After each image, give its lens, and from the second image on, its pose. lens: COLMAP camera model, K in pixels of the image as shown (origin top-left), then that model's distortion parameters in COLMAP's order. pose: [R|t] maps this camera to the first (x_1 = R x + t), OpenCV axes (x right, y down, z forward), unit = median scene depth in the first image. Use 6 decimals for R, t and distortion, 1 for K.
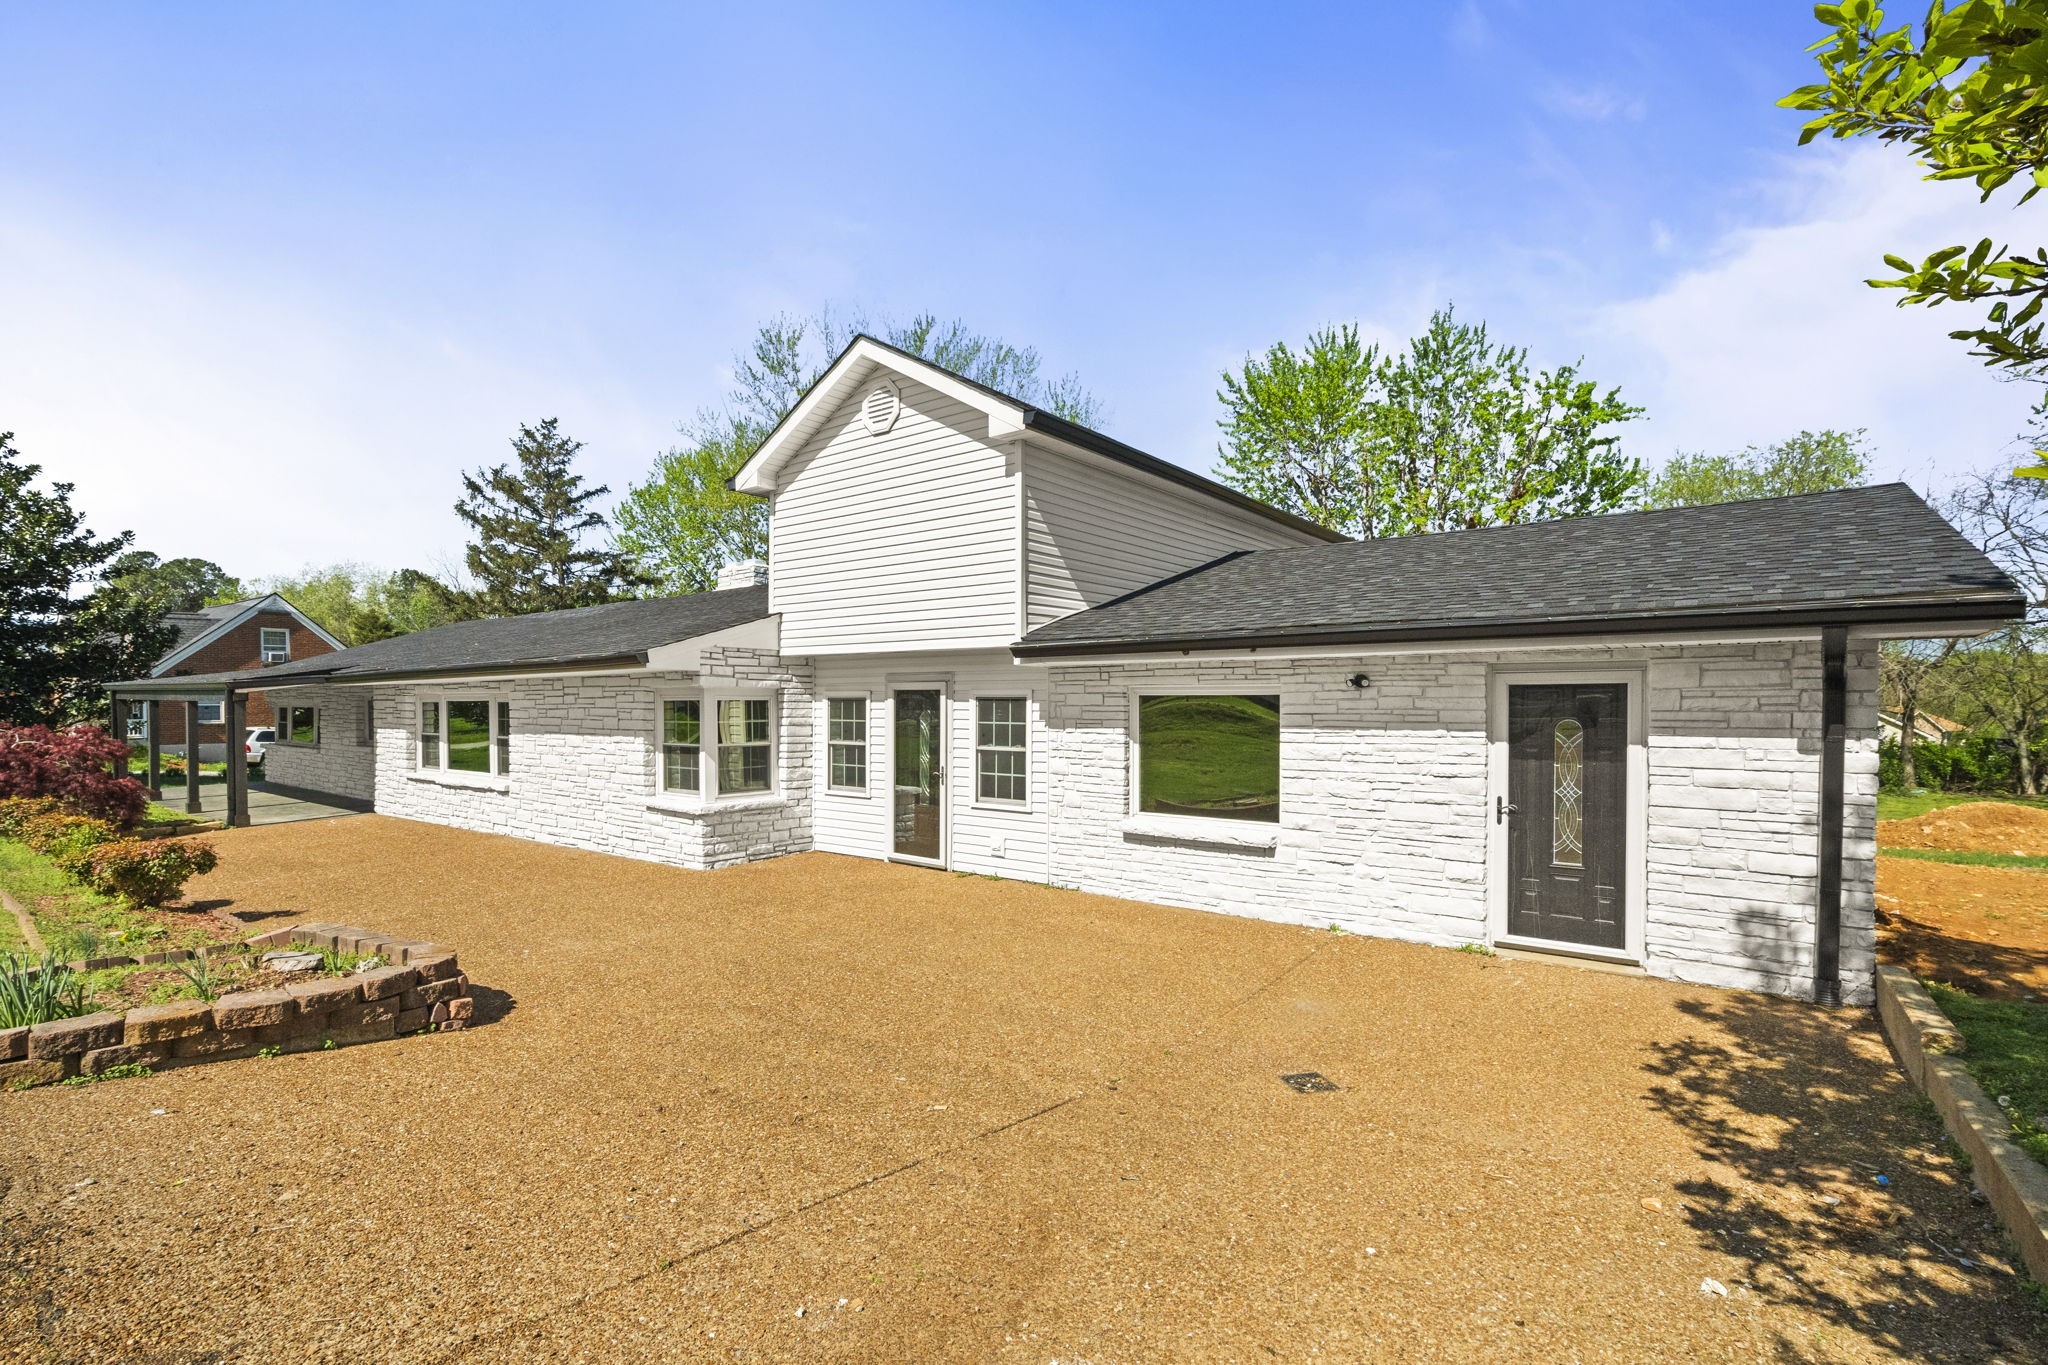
lens RADIAL K [[969.1, 0, 1033.7], [0, 969.1, 696.5], [0, 0, 1]] dist [-0.004467, 0.003924]
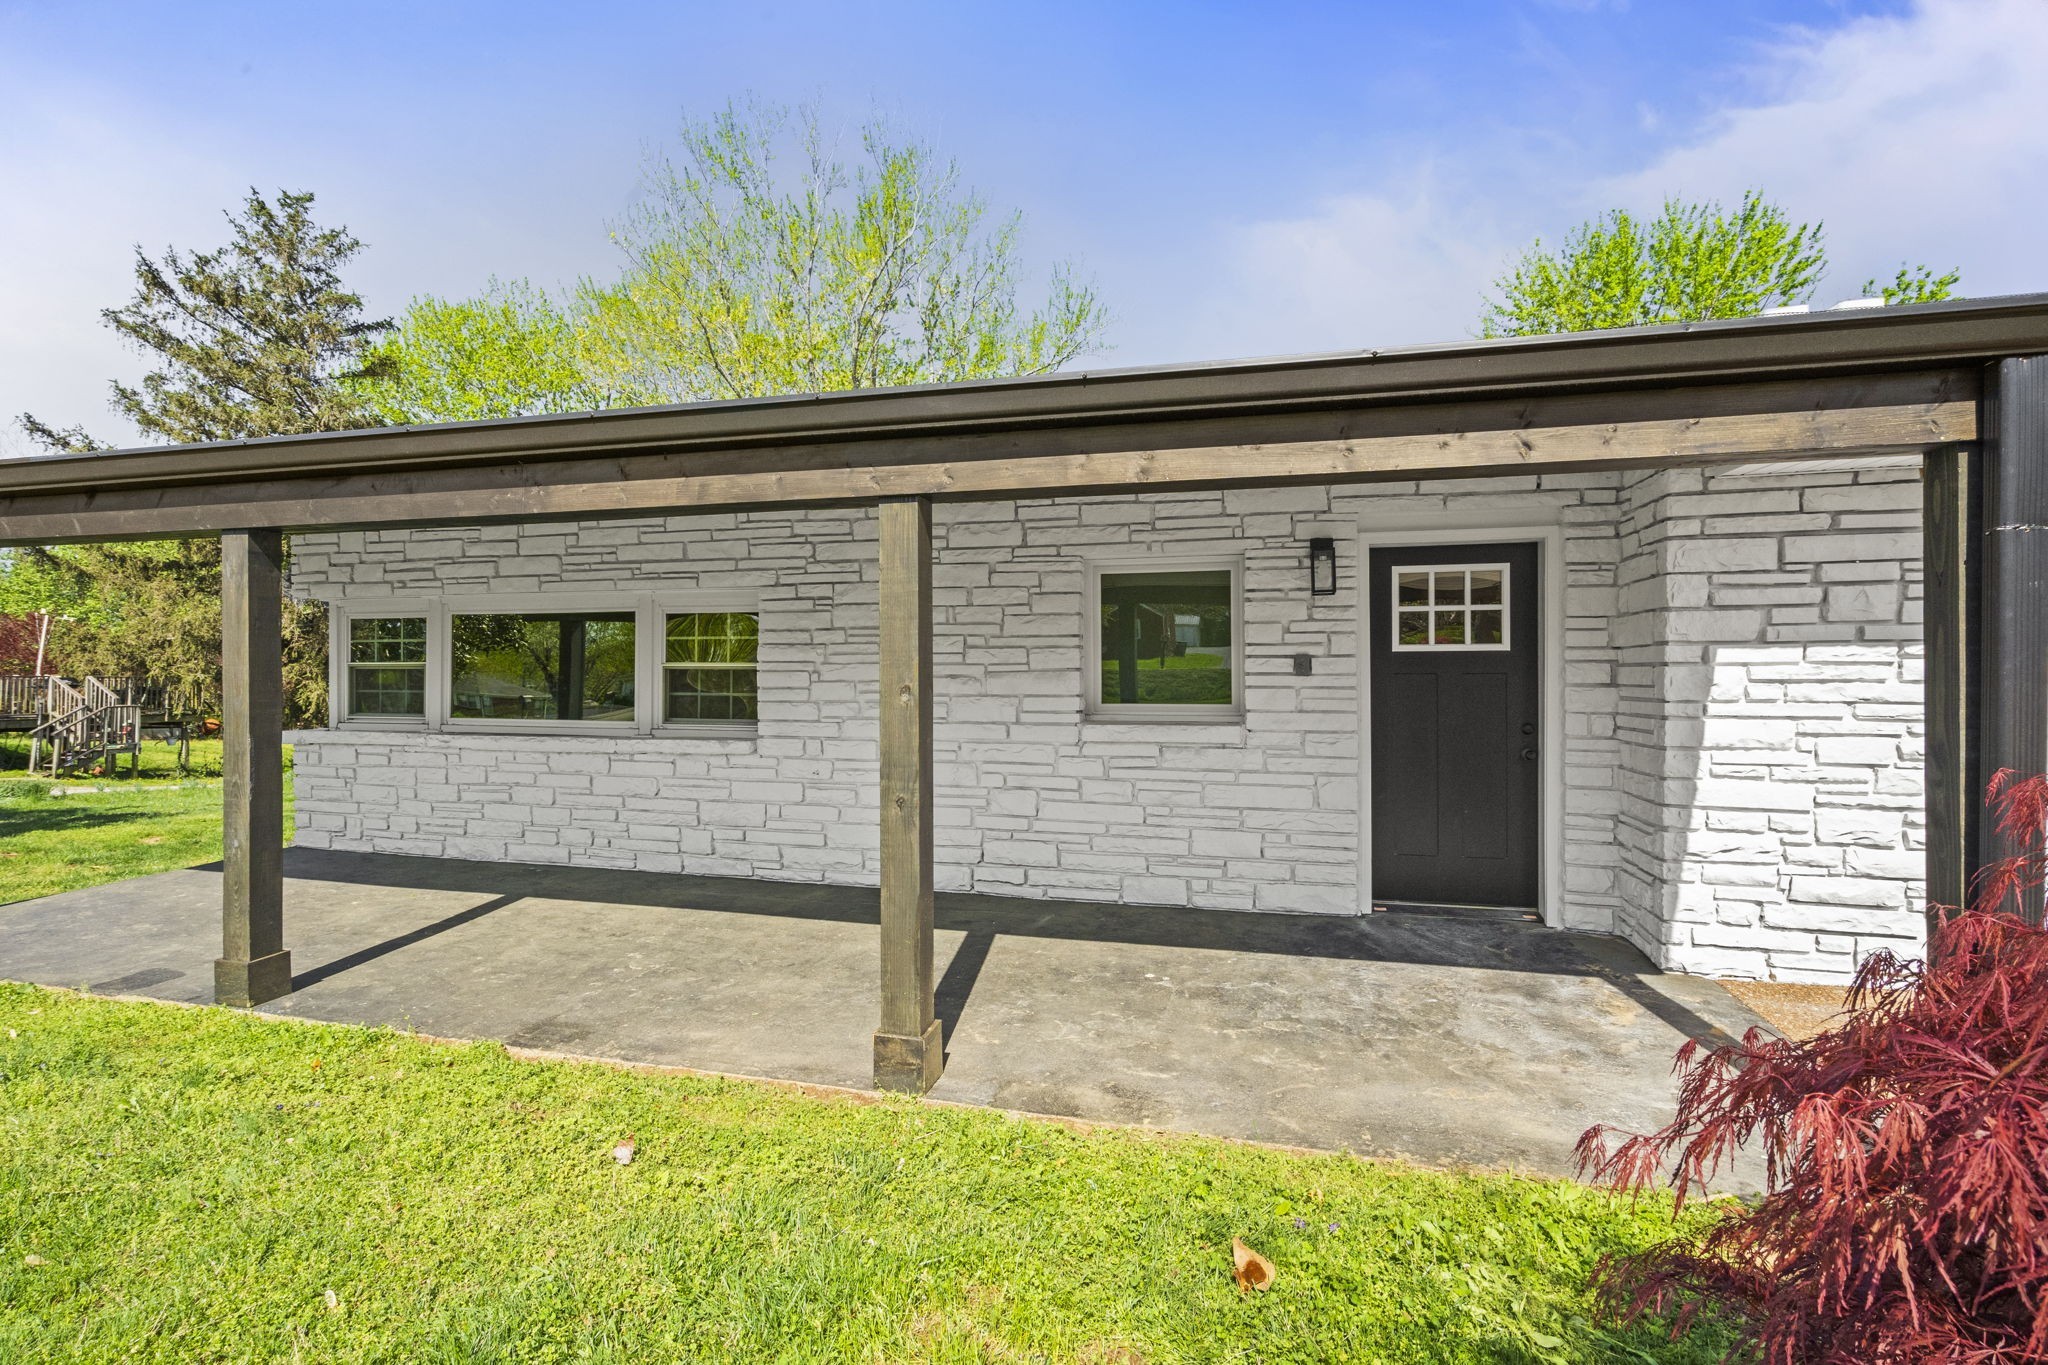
lens RADIAL K [[969.1, 0, 1008.3], [0, 969.1, 664.9], [0, 0, 1]] dist [-0.004467, 0.003924]
pose [[0.924651, 0.002343, 0.380808, -1.602314], [0.000515, 0.999972, -0.007403, 0.065389], [-0.380814, 0.007042, 0.924625, 1.372461]]
